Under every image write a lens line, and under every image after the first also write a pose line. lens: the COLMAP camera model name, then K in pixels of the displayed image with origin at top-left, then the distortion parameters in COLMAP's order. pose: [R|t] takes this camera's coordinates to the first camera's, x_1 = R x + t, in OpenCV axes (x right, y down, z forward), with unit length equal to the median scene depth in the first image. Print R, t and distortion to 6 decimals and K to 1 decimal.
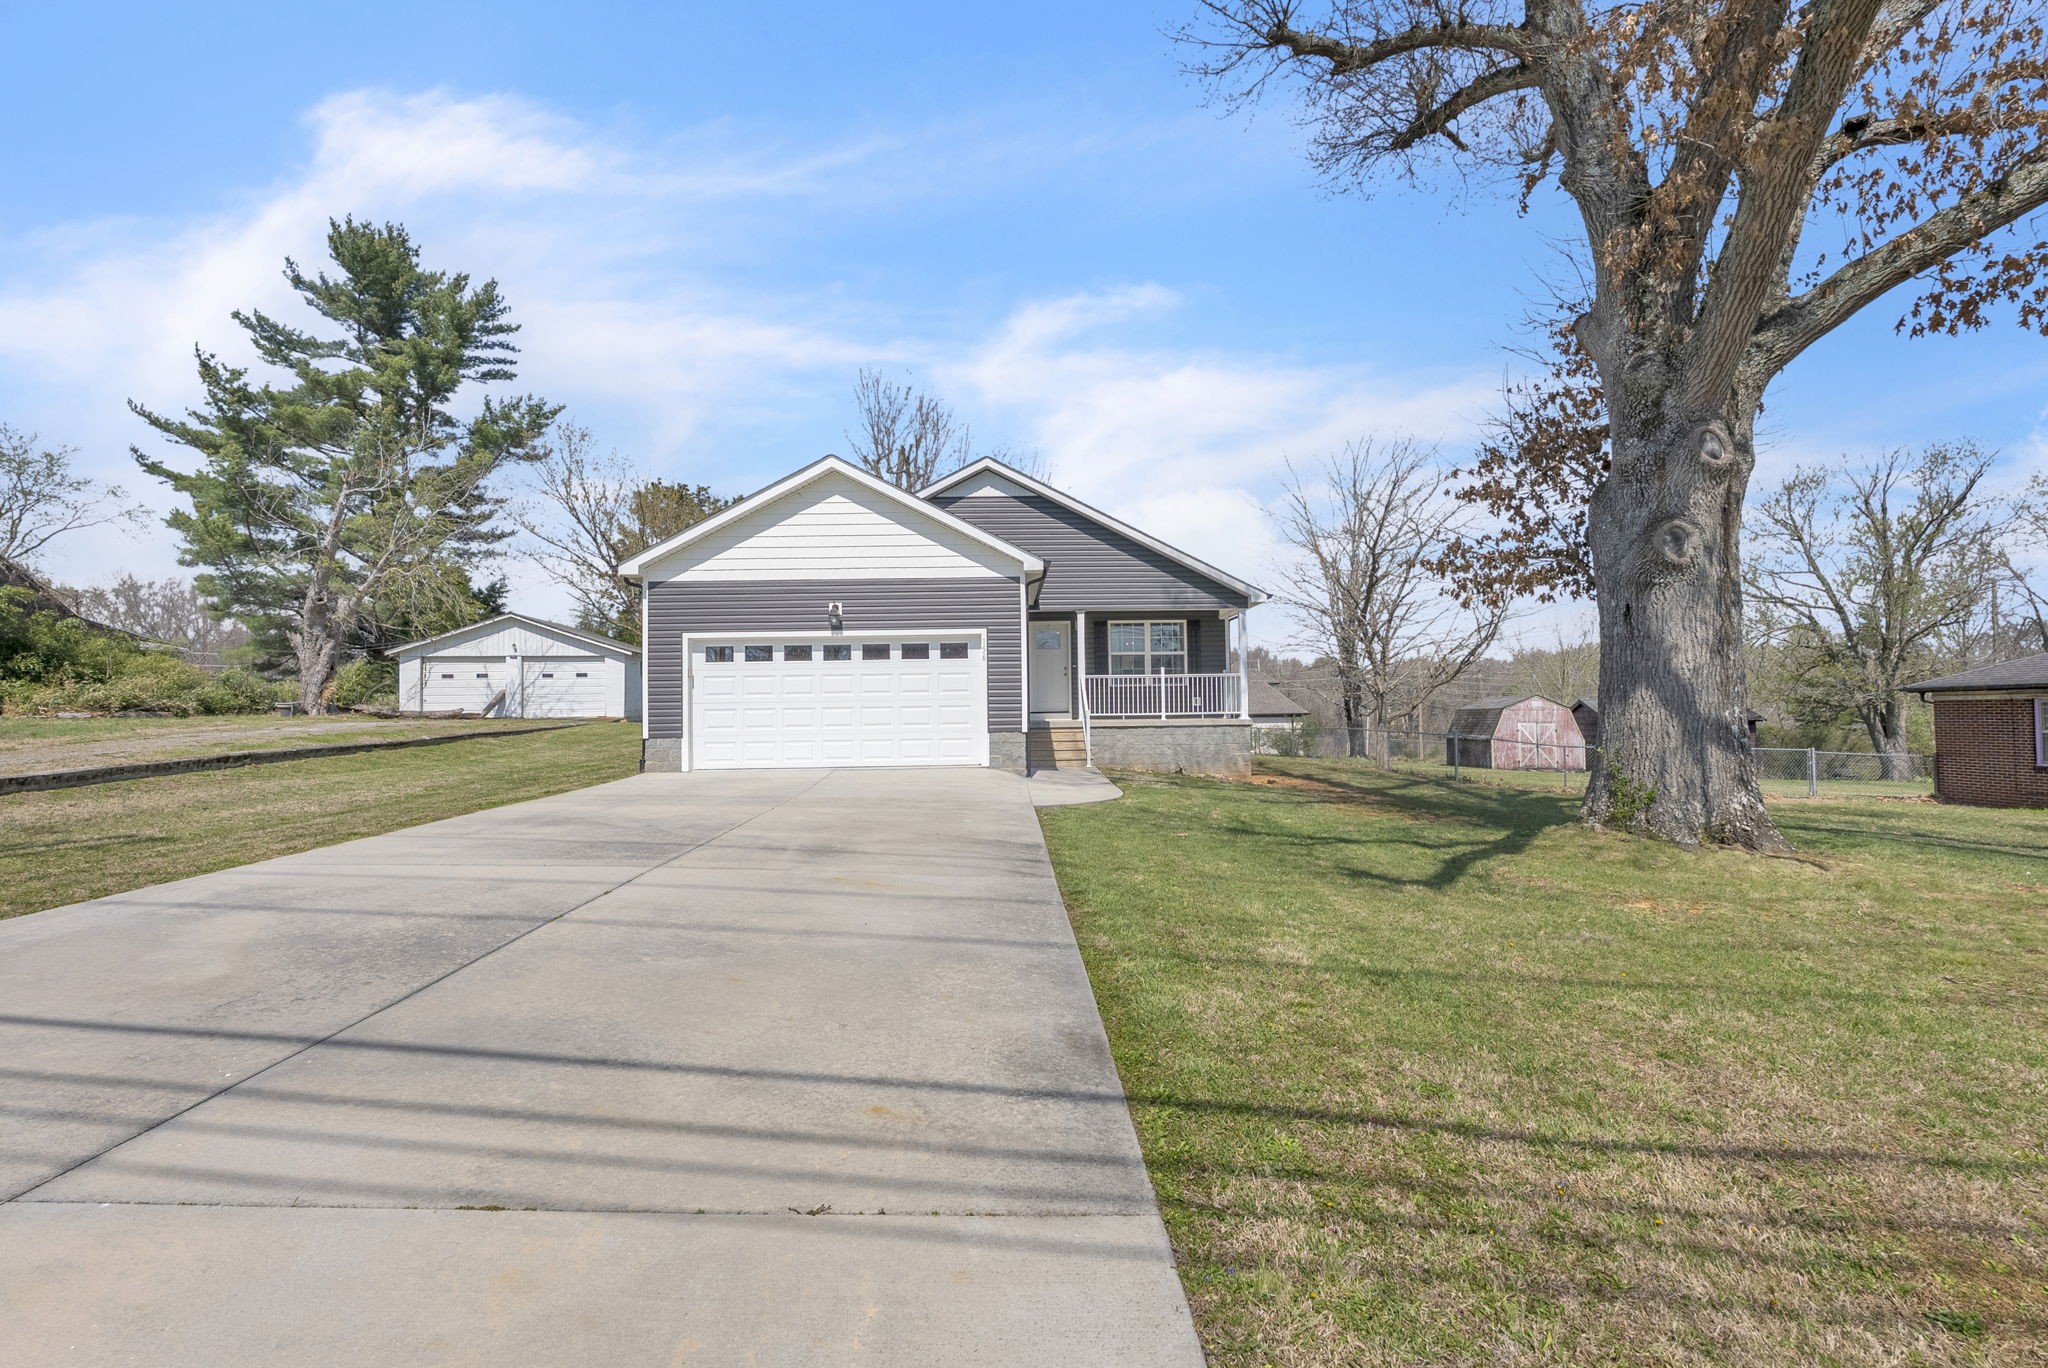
lens RADIAL K [[910.9, 0, 1024.1], [0, 910.9, 689.5], [0, 0, 1]] dist [-0.005336, 0.000543]
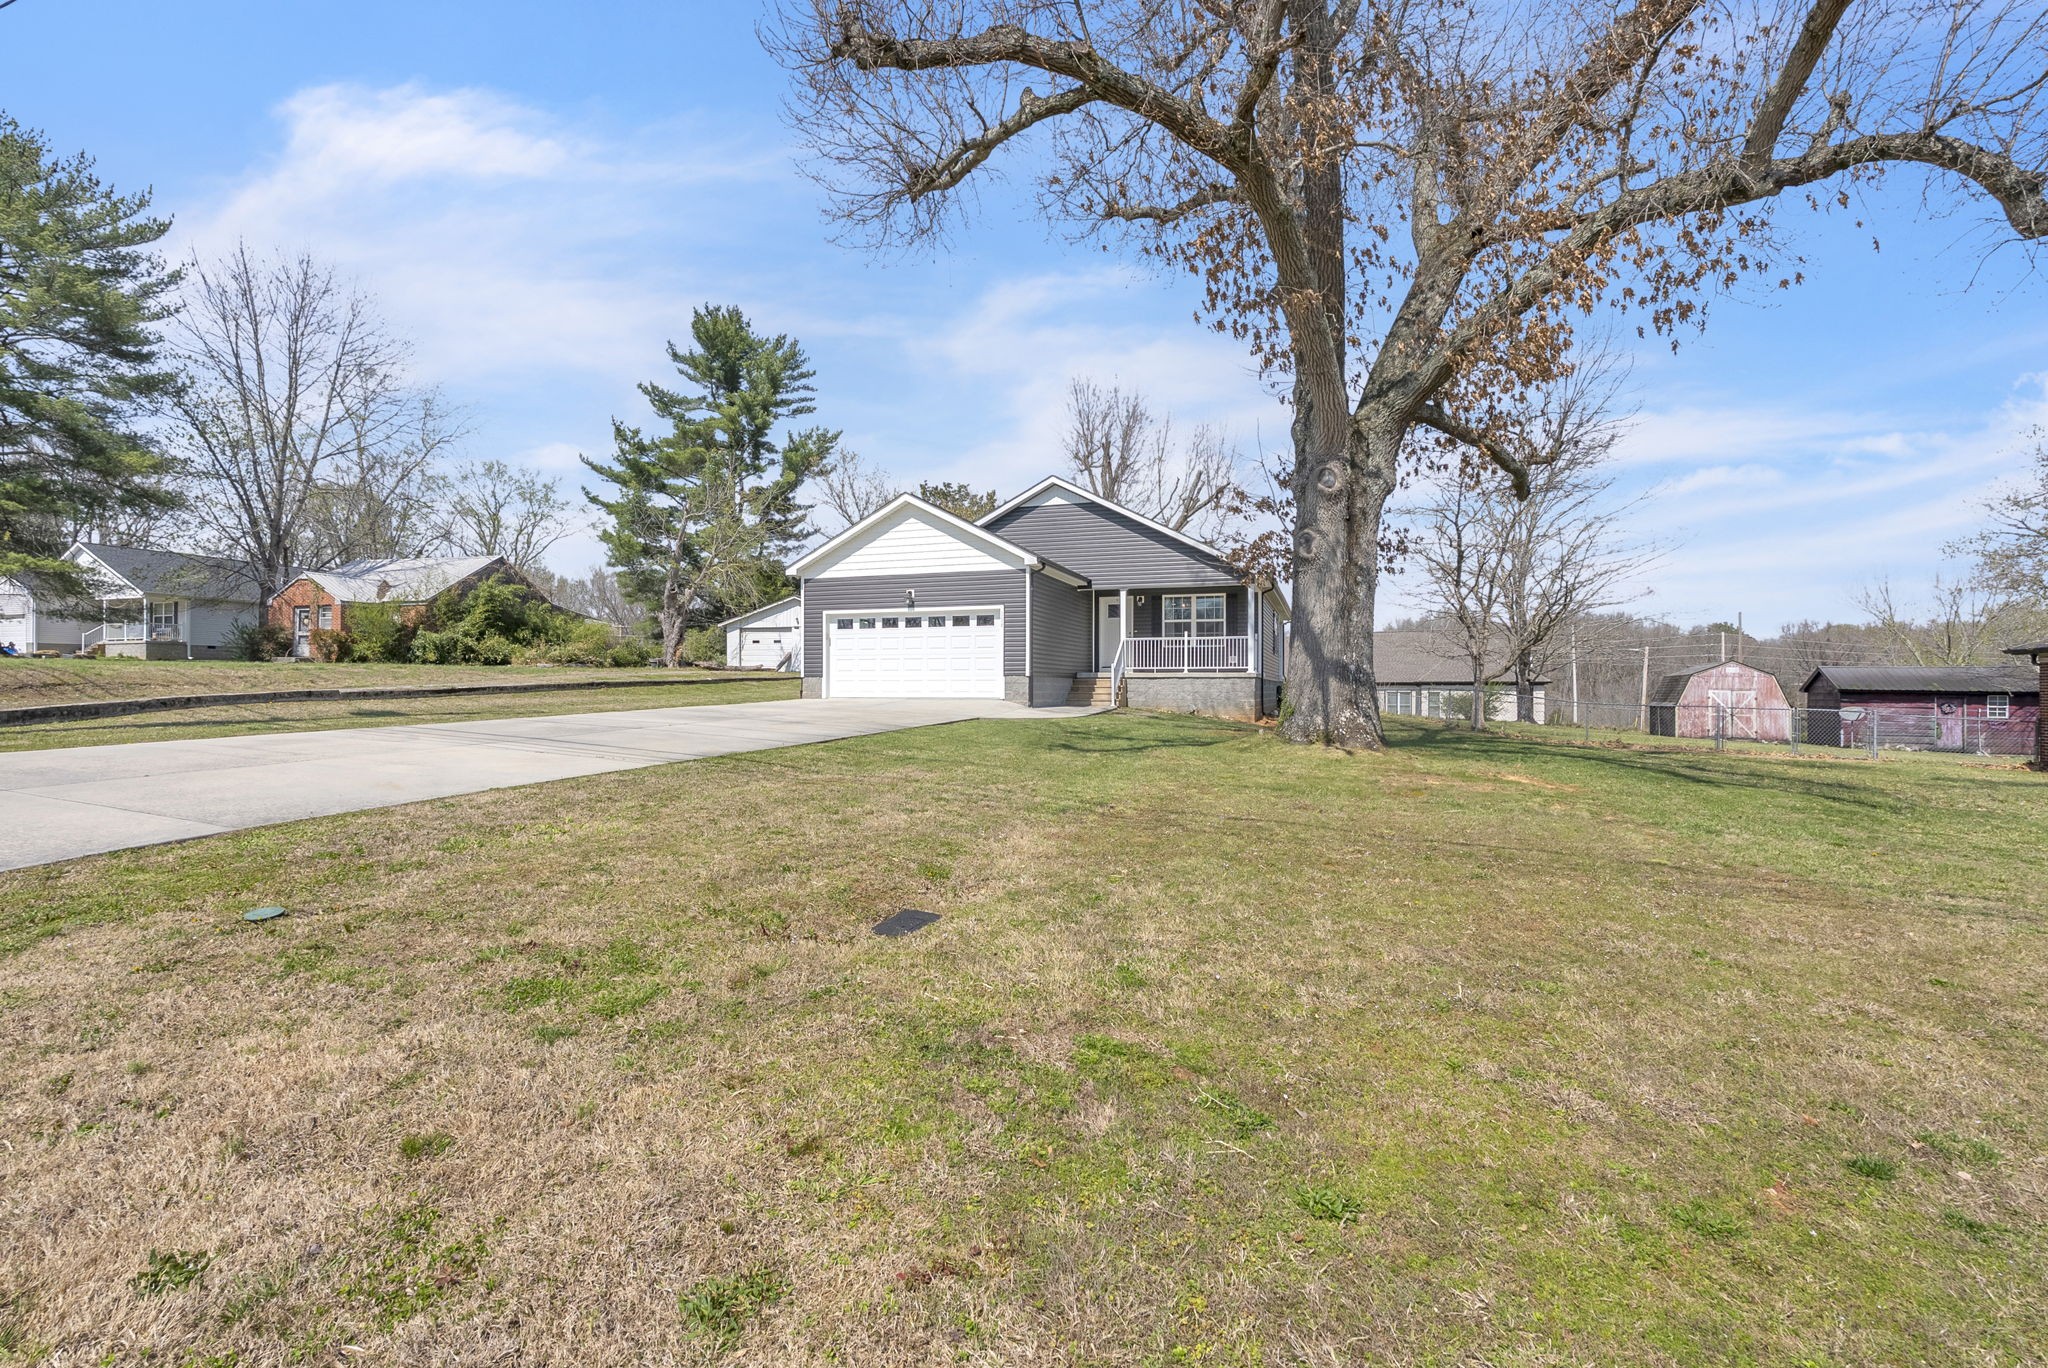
lens RADIAL K [[910.9, 0, 1024.4], [0, 910.9, 693.0], [0, 0, 1]] dist [-0.005336, 0.000543]
pose [[0.939246, 0.017470, -0.342799, 0.489903], [-0.004804, 0.999275, 0.037764, 0.019174], [0.343211, -0.033823, 0.938649, -0.363104]]
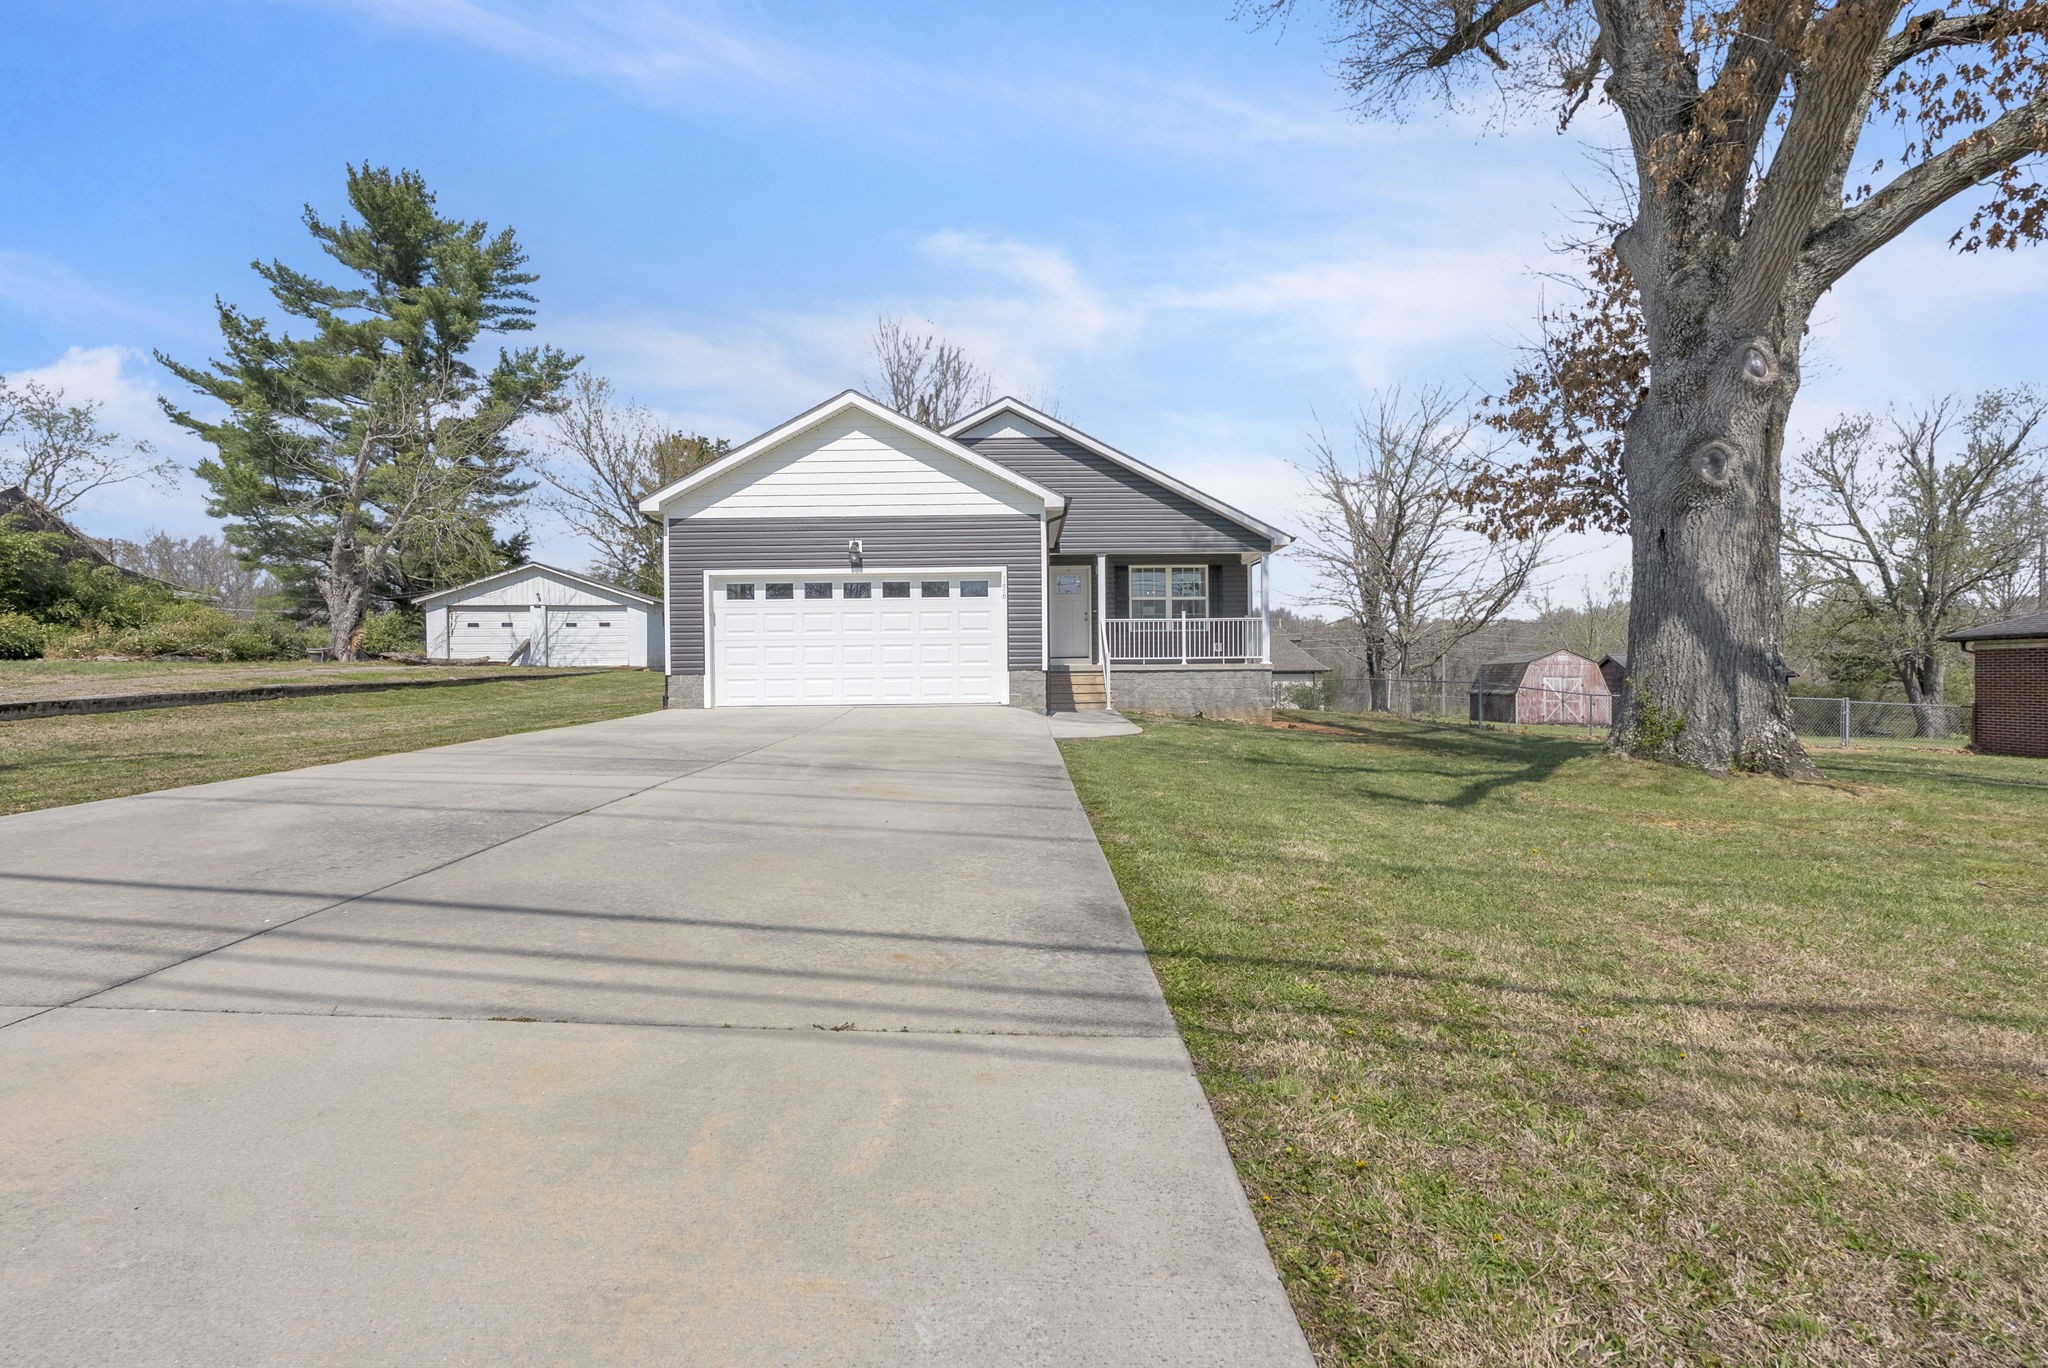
lens RADIAL K [[910.9, 0, 1024.3], [0, 910.9, 688.1], [0, 0, 1]] dist [-0.005336, 0.000543]
pose [[0.999773, 0.004115, -0.020923, -0.000633], [-0.003250, 0.999145, 0.041209, 0.024840], [0.021075, -0.041132, 0.998931, 0.001143]]
